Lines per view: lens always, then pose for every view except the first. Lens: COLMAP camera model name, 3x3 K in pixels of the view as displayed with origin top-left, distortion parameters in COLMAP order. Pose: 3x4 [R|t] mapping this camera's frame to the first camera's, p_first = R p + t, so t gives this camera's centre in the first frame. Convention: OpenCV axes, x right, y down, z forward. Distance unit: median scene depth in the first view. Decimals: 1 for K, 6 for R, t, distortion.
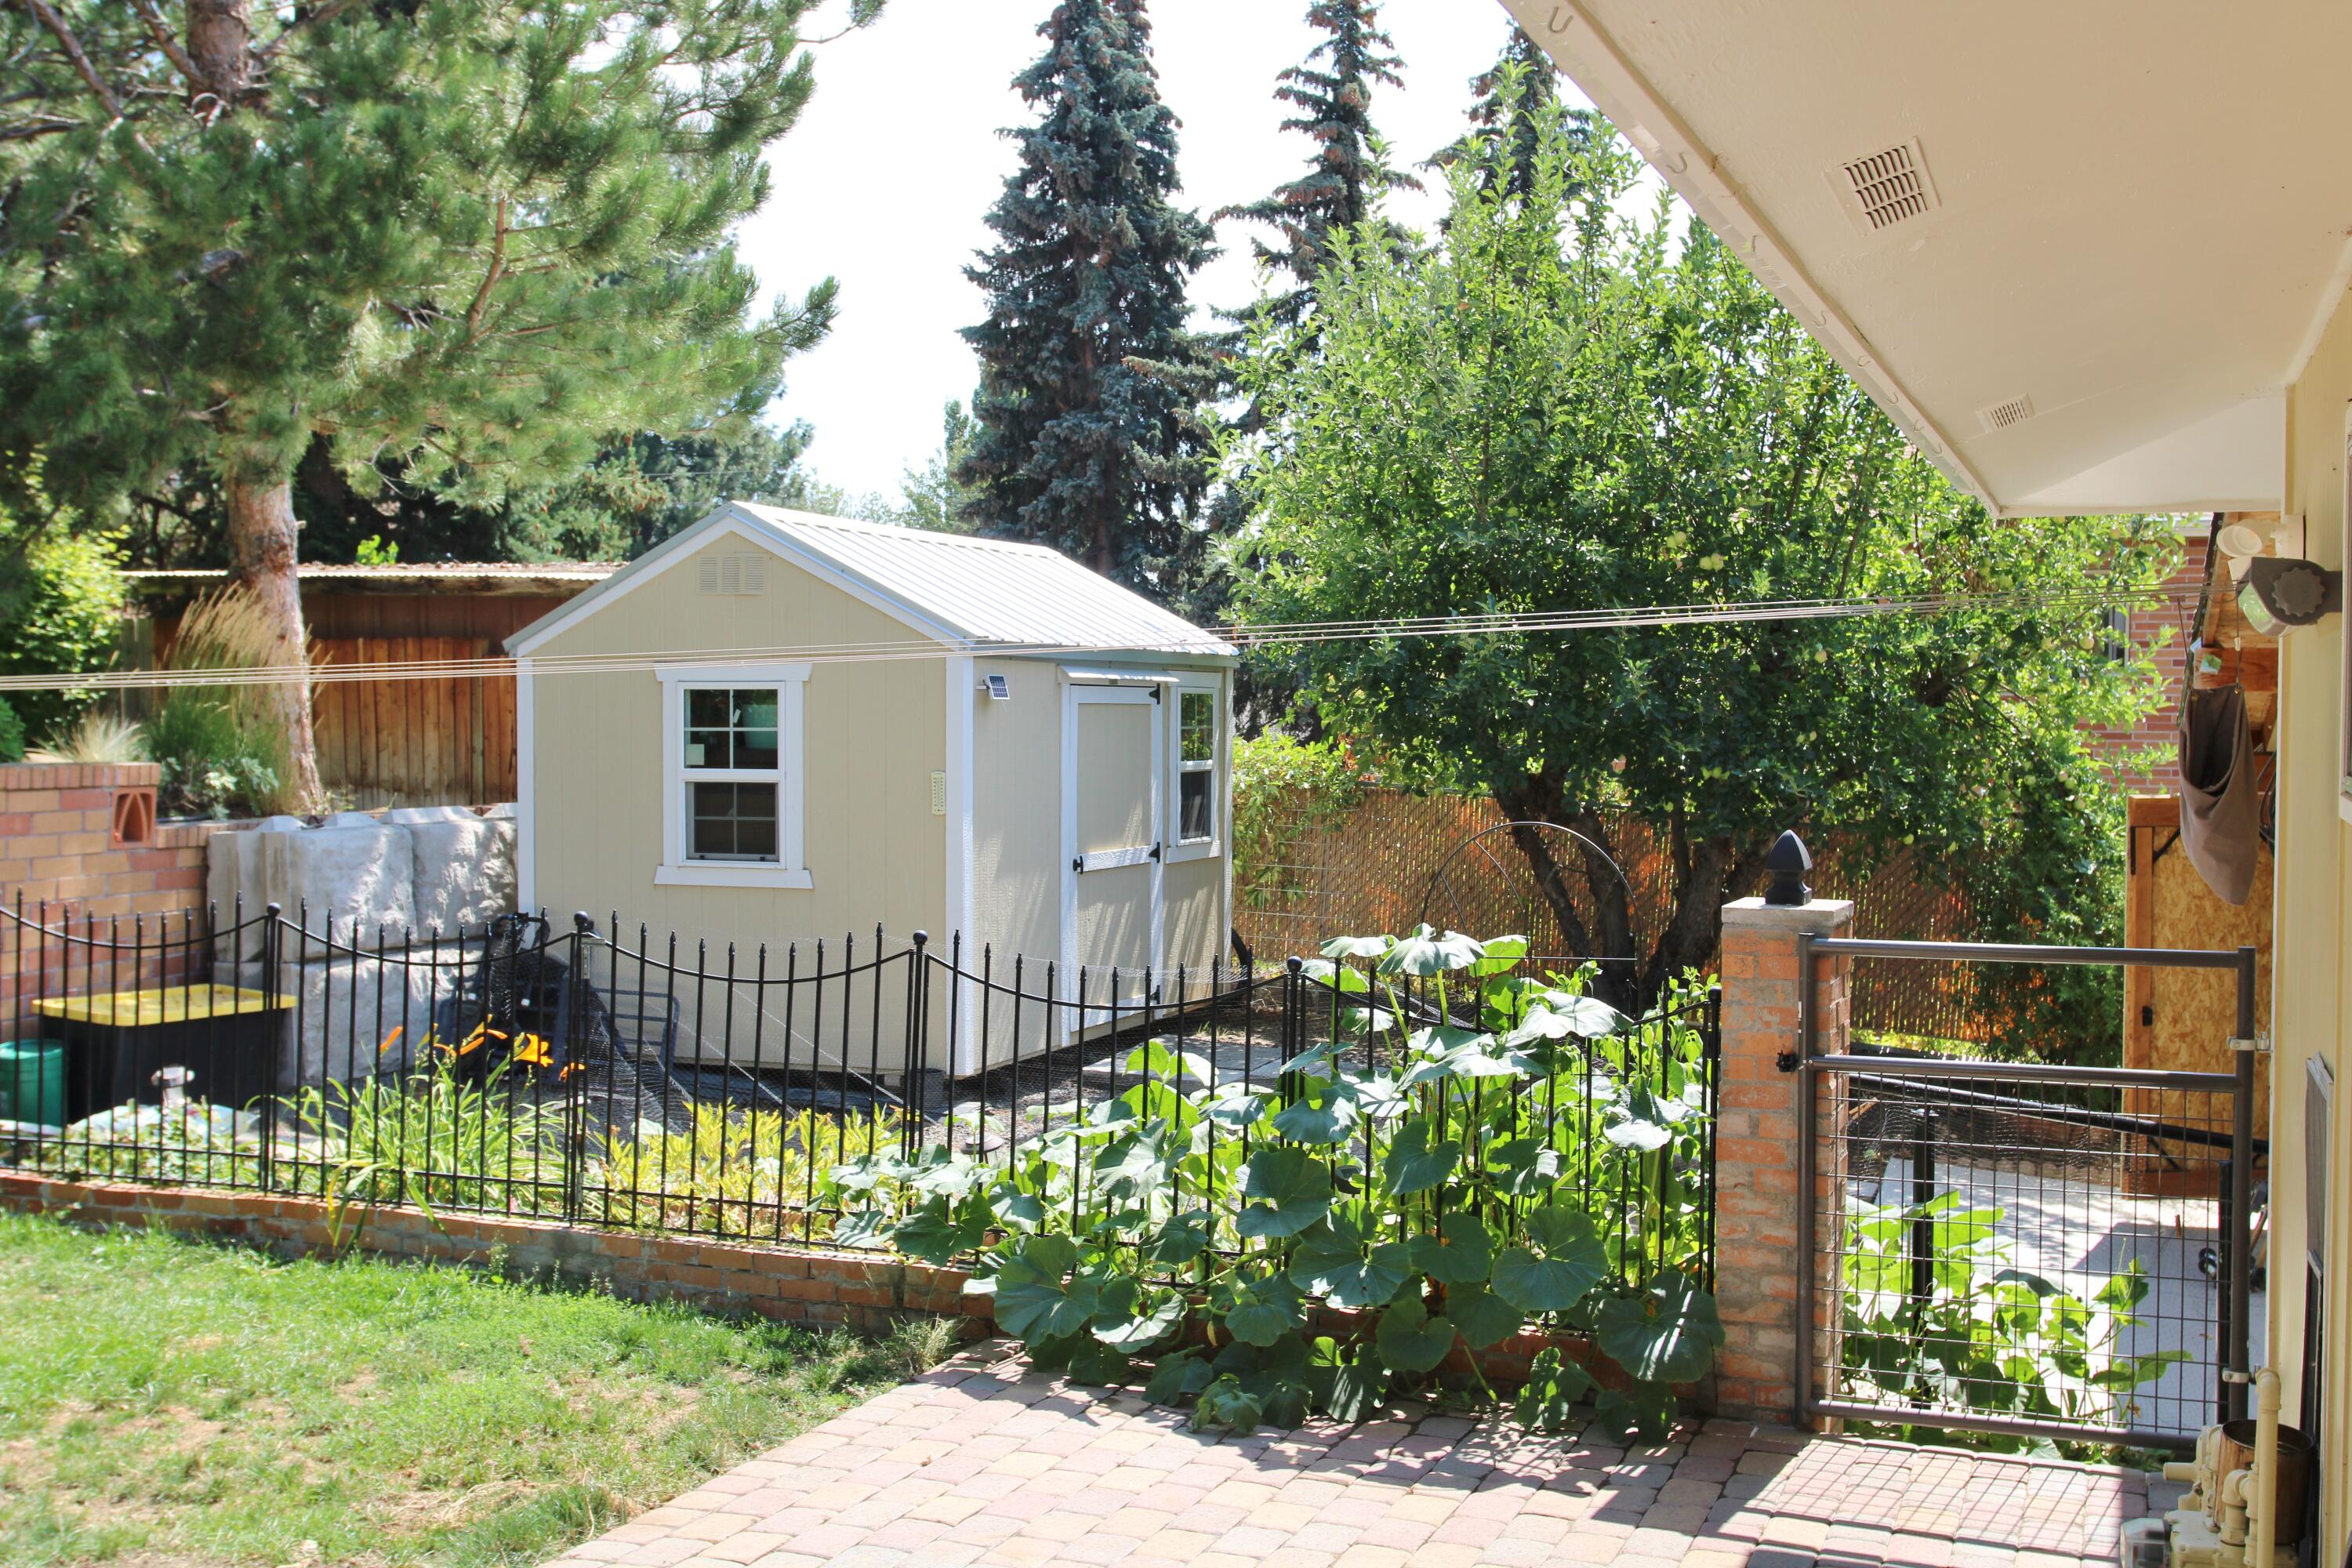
lens RADIAL K [[2580.1, 0, 1176.0], [0, 2580.1, 784.0], [0, 0, 1]] dist [-0.017047, 0.005377]
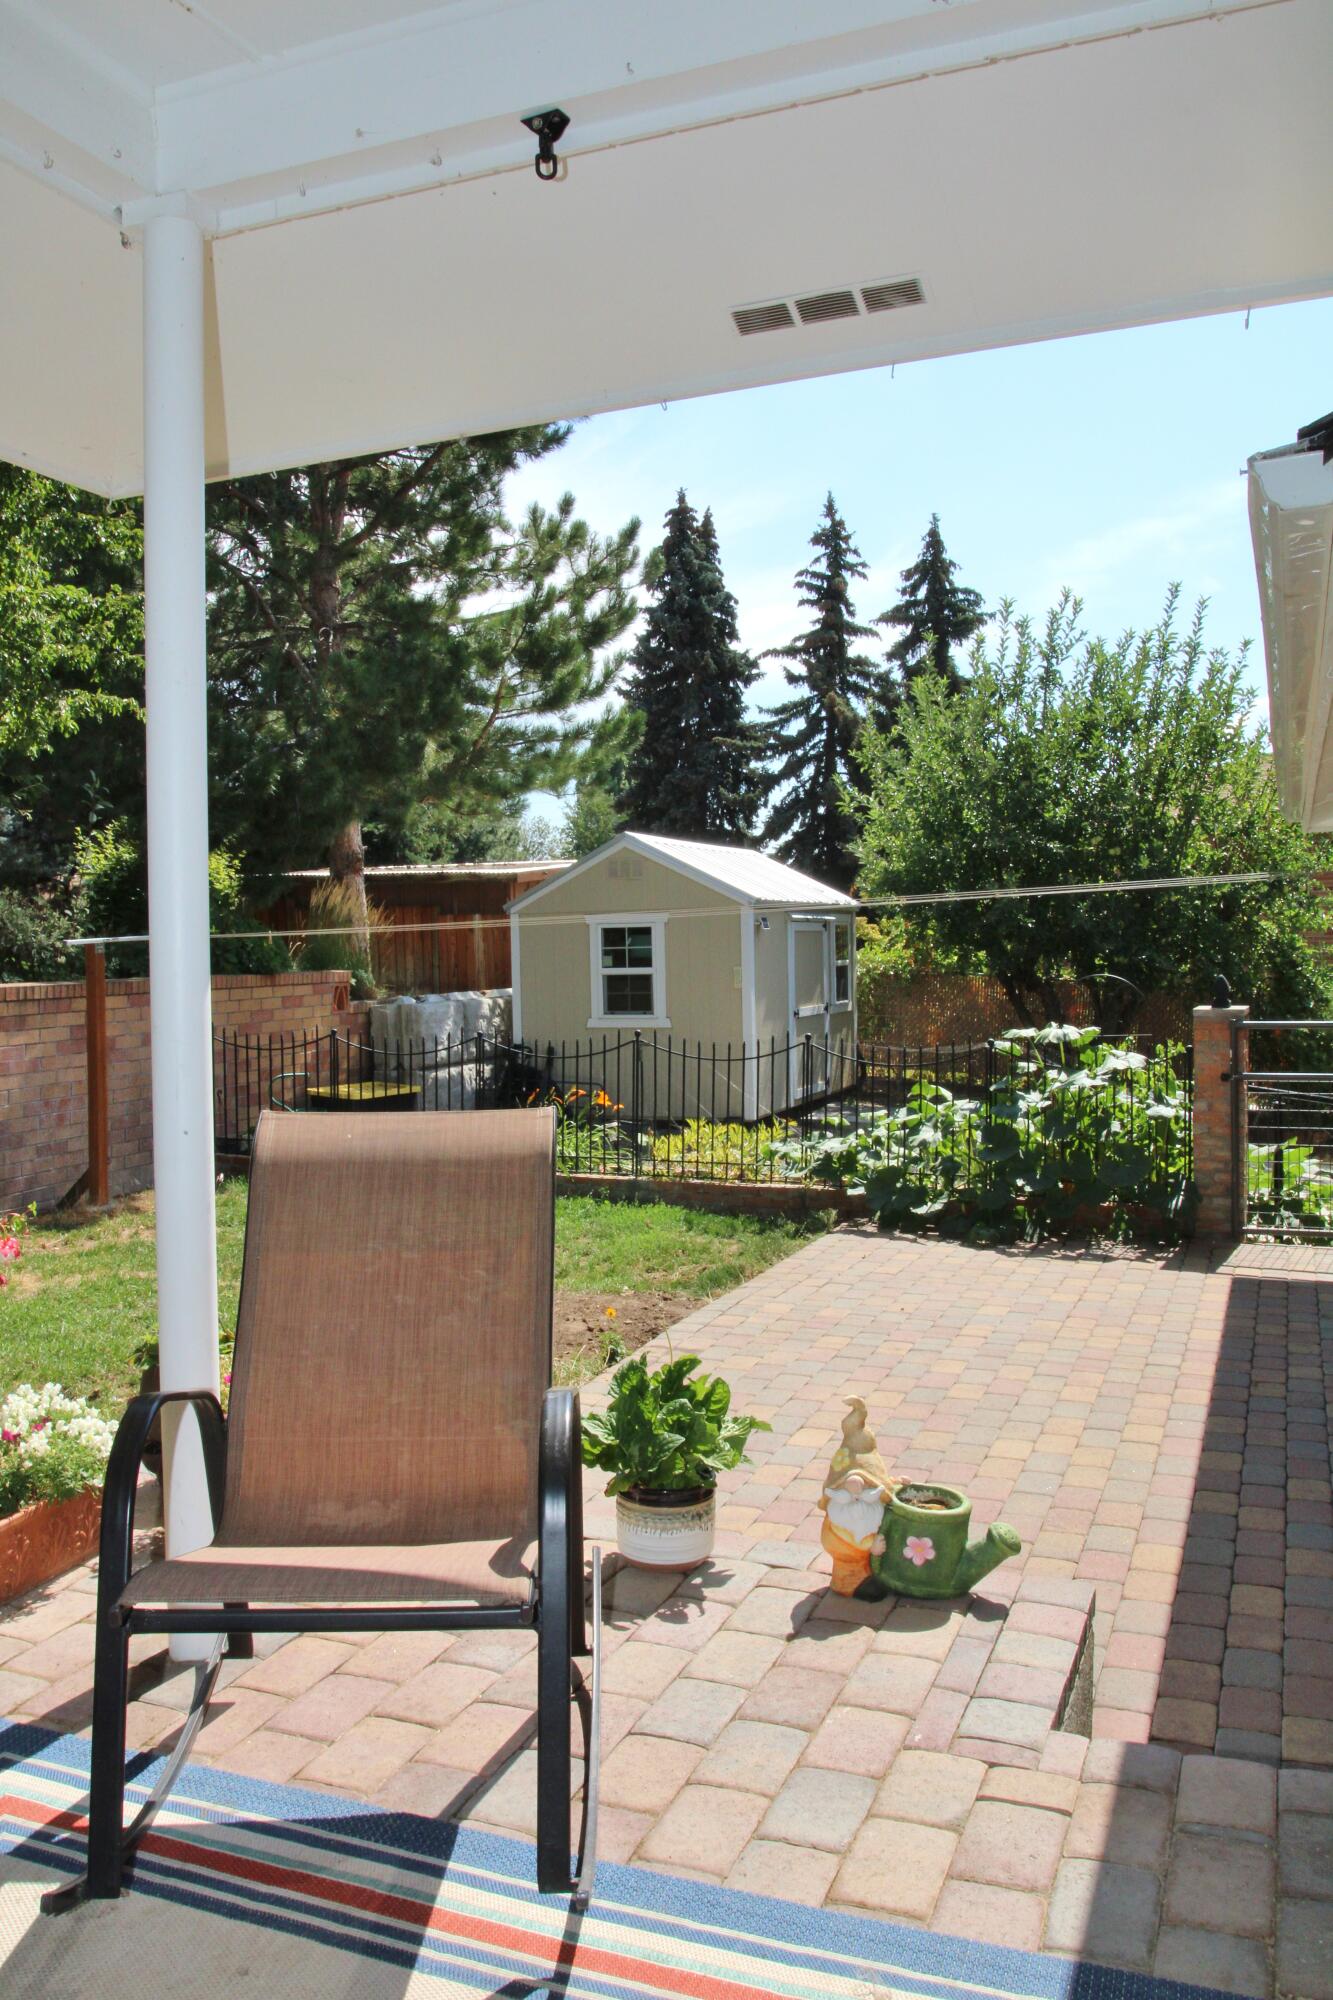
lens RADIAL K [[1586.5, 0, 662.6], [0, 1586.5, 976.8], [0, 0, 1]] dist [-0.066249, 0.038057]
pose [[0.999632, -0.022930, -0.014481, -0.117772], [0.022823, 0.999711, -0.007491, 0.009801], [0.014648, 0.007158, 0.999867, -0.193836]]
